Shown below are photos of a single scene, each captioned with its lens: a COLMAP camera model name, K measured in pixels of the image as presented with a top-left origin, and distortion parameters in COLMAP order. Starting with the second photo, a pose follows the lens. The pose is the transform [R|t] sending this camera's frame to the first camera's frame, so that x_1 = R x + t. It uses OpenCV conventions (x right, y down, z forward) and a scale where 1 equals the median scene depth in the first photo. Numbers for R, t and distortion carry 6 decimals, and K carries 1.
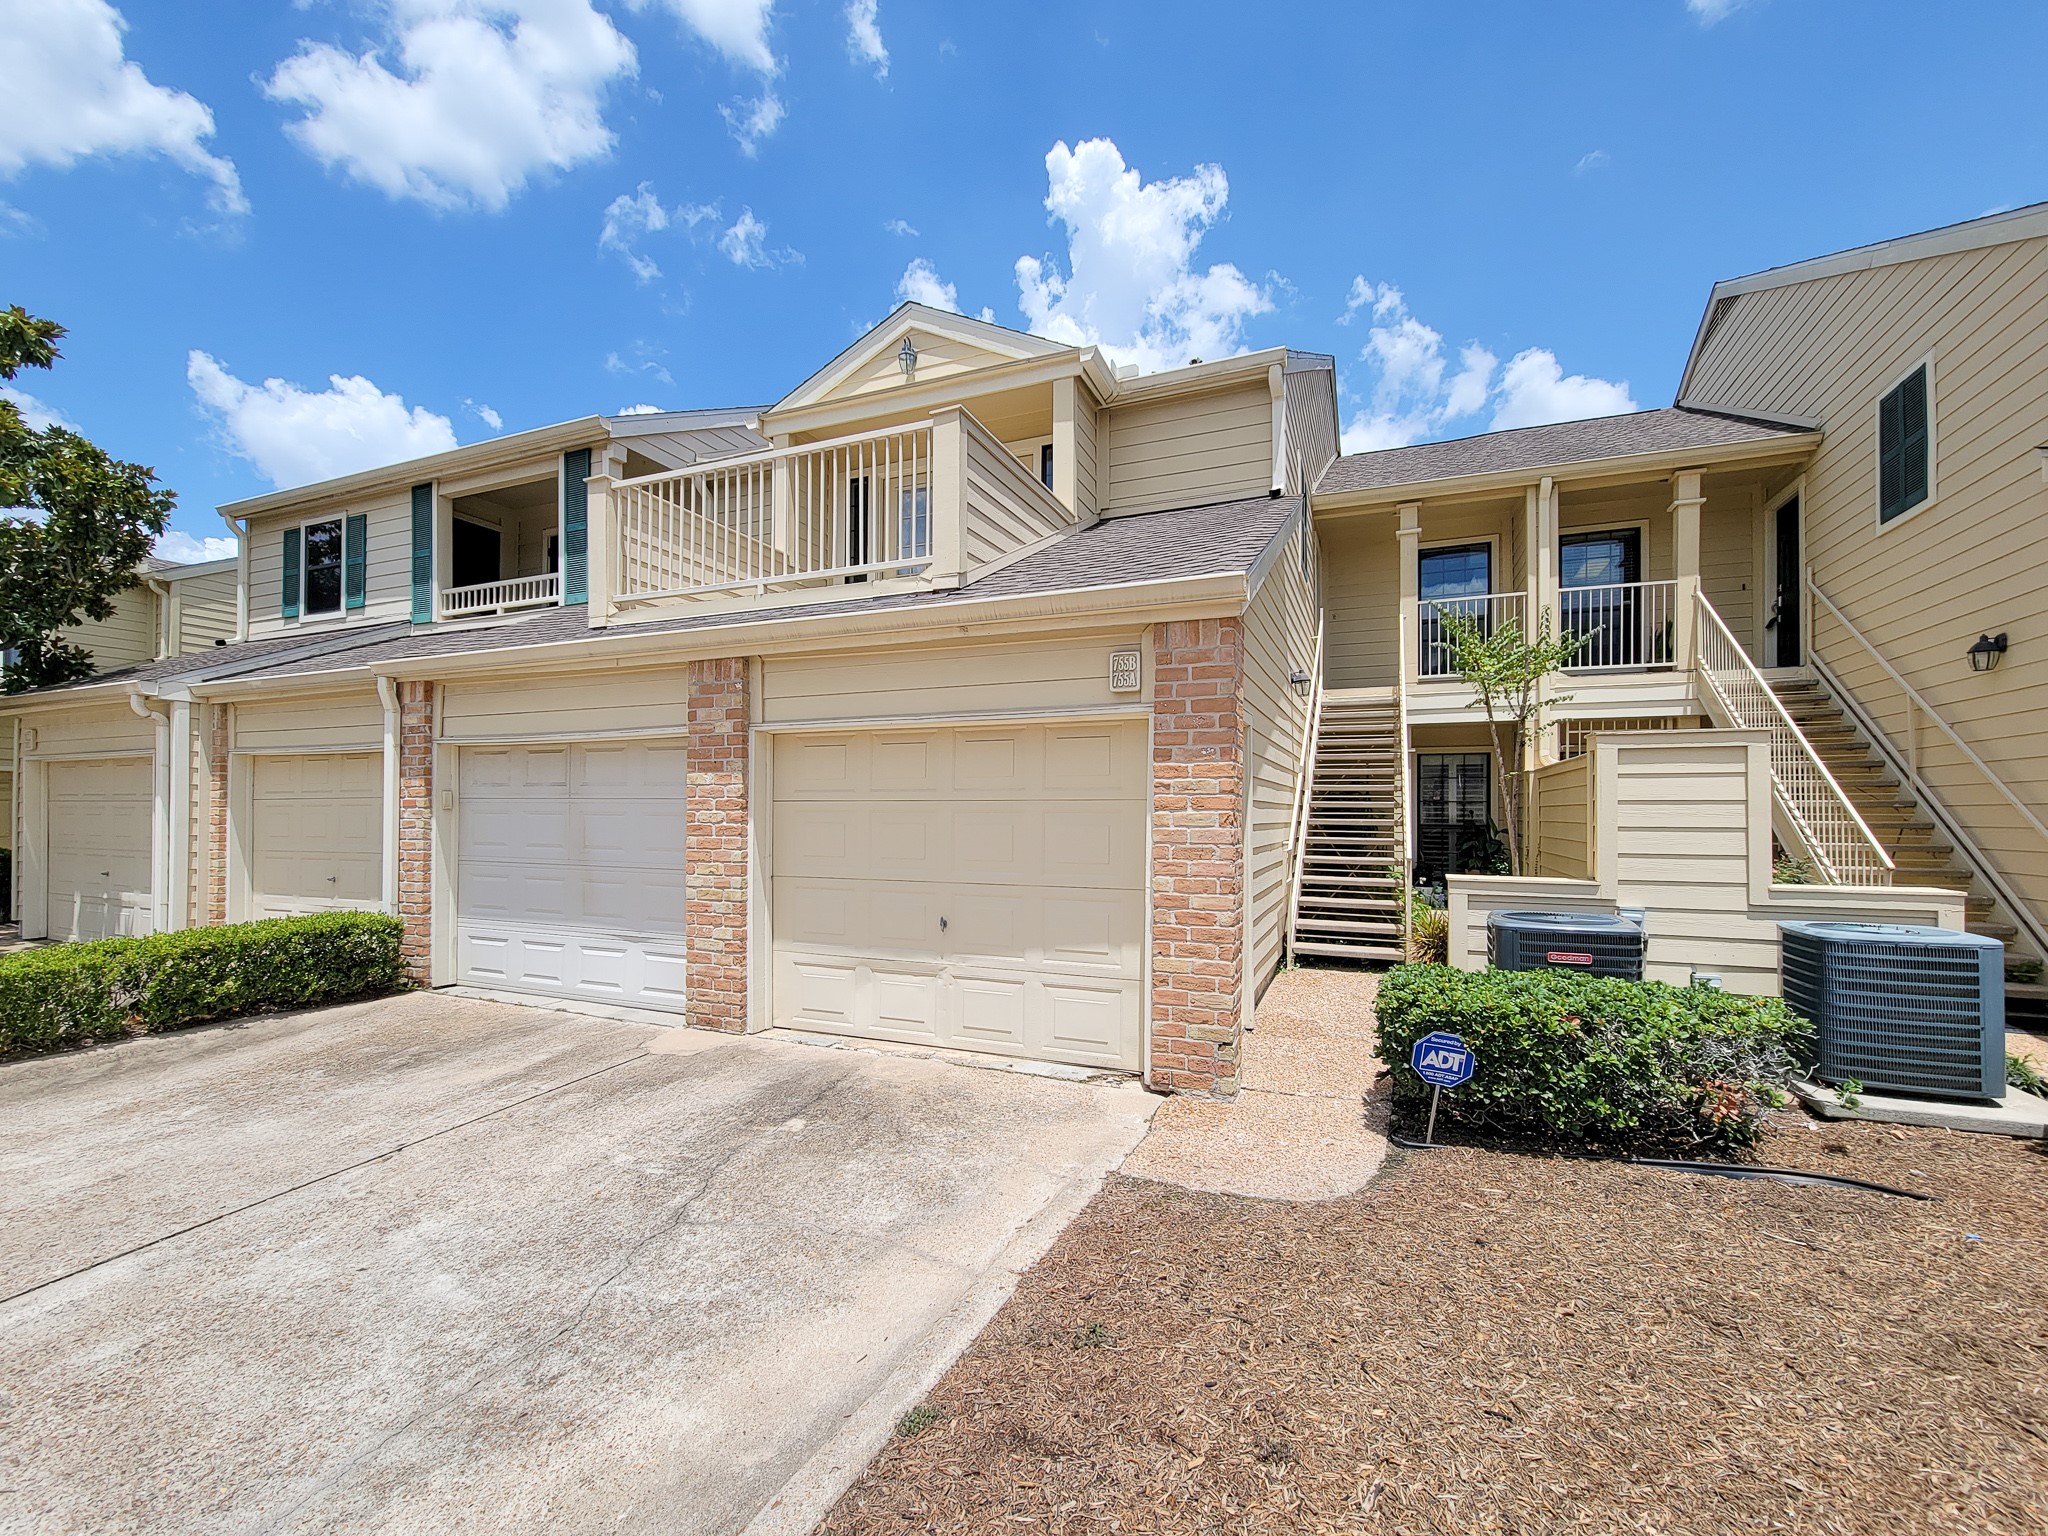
lens RADIAL K [[832.0, 0, 1060.1], [0, 832.0, 806.2], [0, 0, 1]] dist [0.004069, -0.003169]
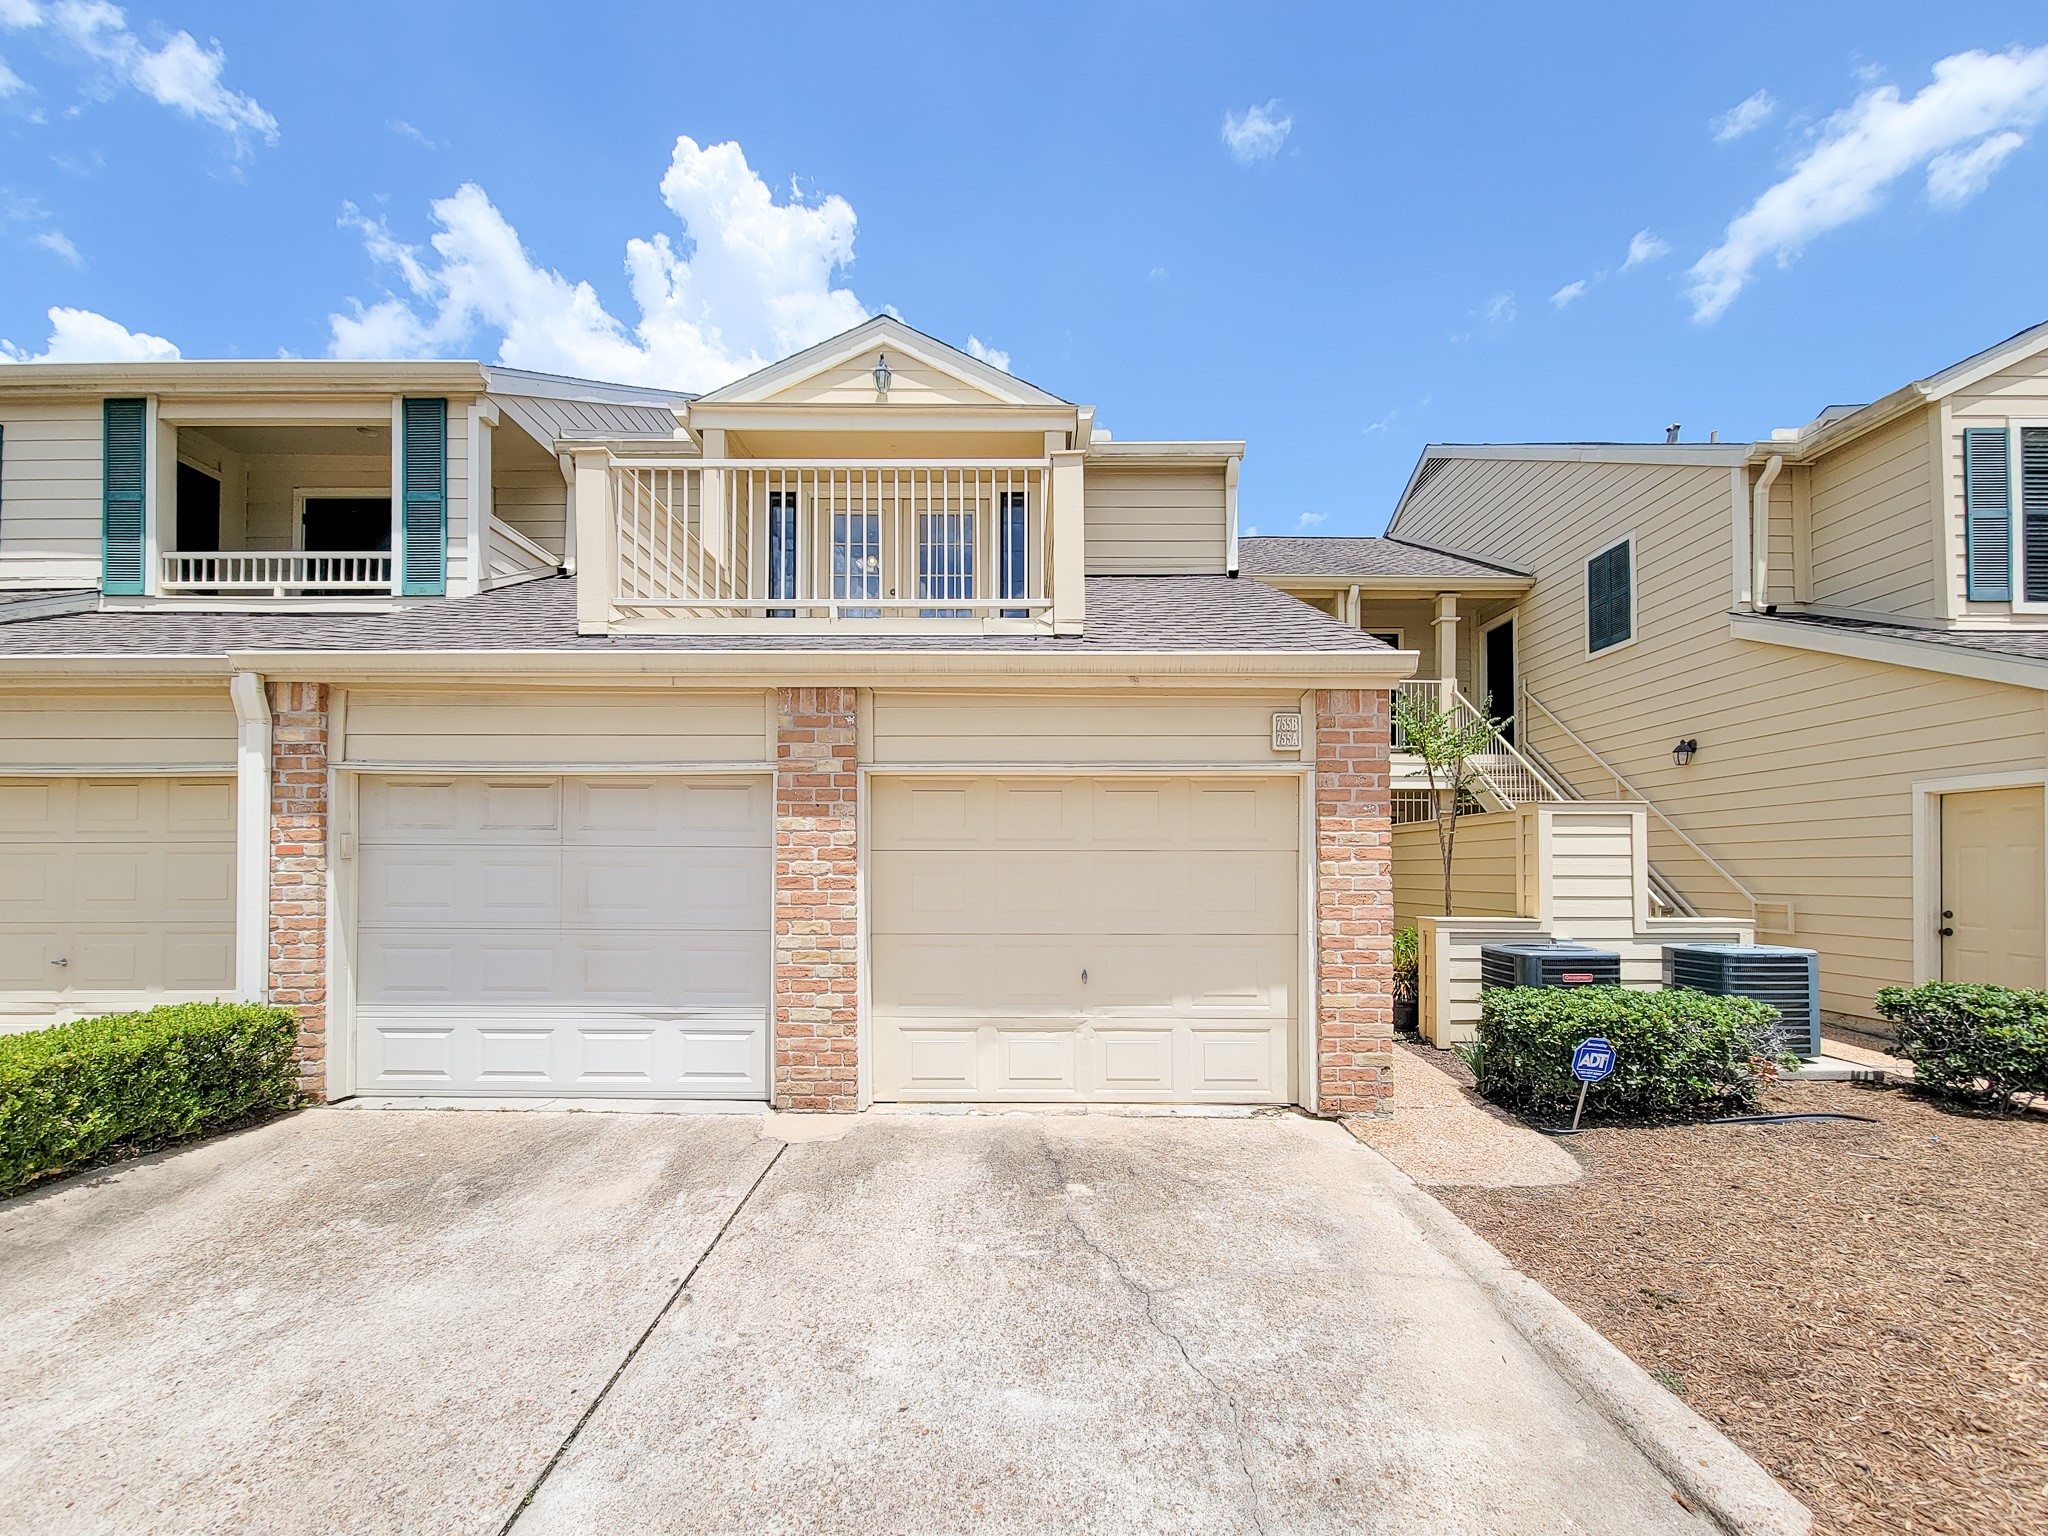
lens RADIAL K [[832.0, 0, 1109.8], [0, 832.0, 857.7], [0, 0, 1]] dist [0.004069, -0.003169]
pose [[0.927663, 0.004287, 0.373394, -0.452020], [-0.001936, 0.999976, -0.006671, 0.007664], [-0.373414, 0.005465, 0.927649, 0.074202]]
